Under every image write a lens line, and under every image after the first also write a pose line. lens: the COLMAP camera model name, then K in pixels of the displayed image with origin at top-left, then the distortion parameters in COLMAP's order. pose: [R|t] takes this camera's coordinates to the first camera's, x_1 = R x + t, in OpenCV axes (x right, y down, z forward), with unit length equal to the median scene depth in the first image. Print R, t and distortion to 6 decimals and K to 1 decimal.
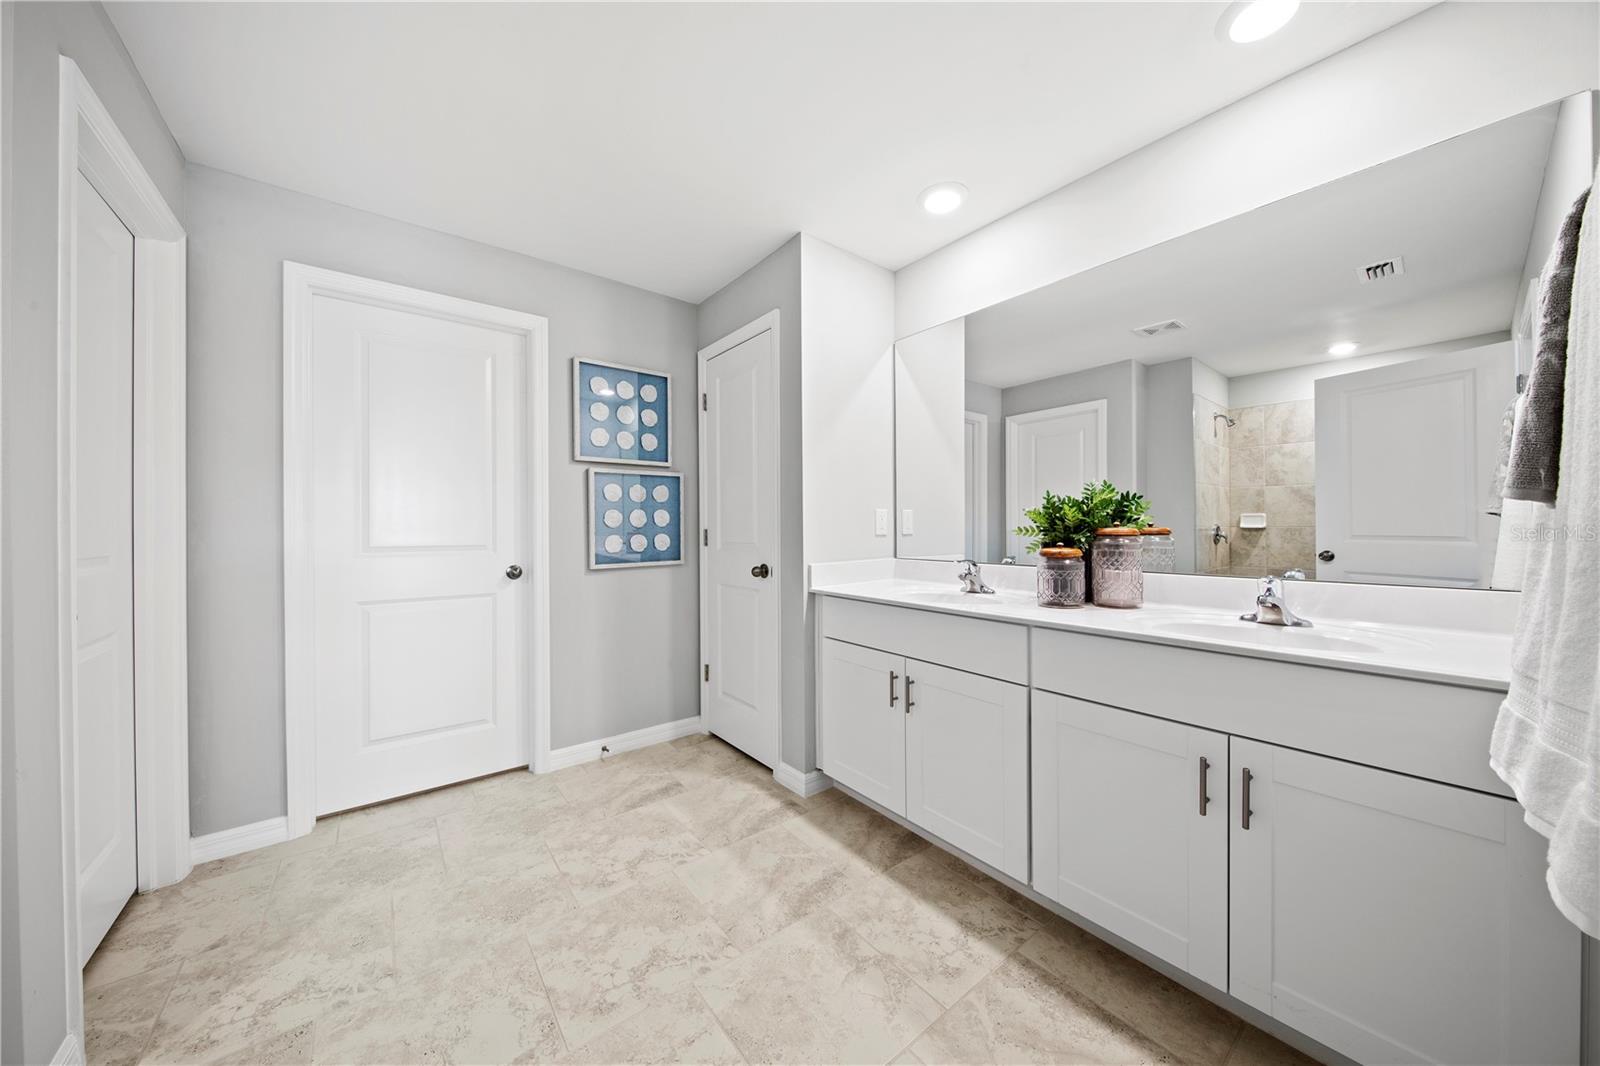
lens RADIAL K [[536.5, 0, 797.3], [0, 536.5, 528.9], [0, 0, 1]] dist [0.000590, -0.002397]
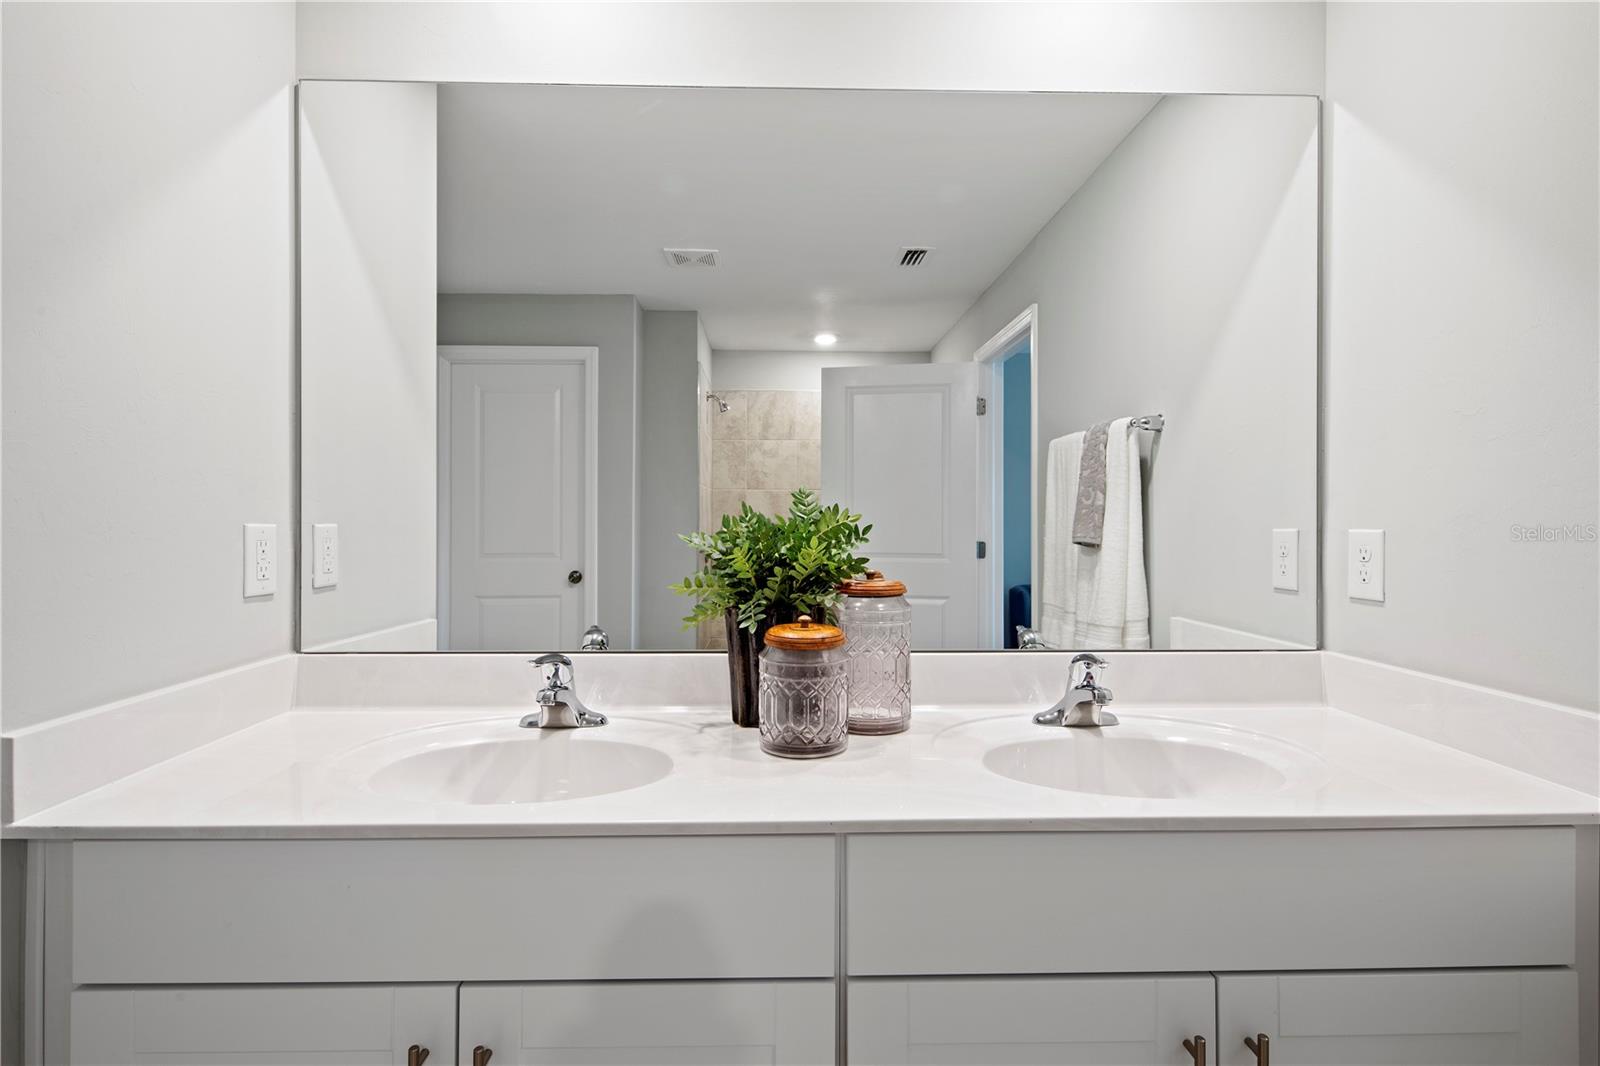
lens RADIAL K [[768.8, 0, 803.4], [0, 768.8, 523.7], [0, 0, 1]] dist [0.002107, 0.000499]
pose [[0.593718, 0.006007, 0.804651, -0.042588], [-0.002436, 0.999981, -0.005668, -0.034357], [-0.804670, 0.001406, 0.593721, 0.382496]]
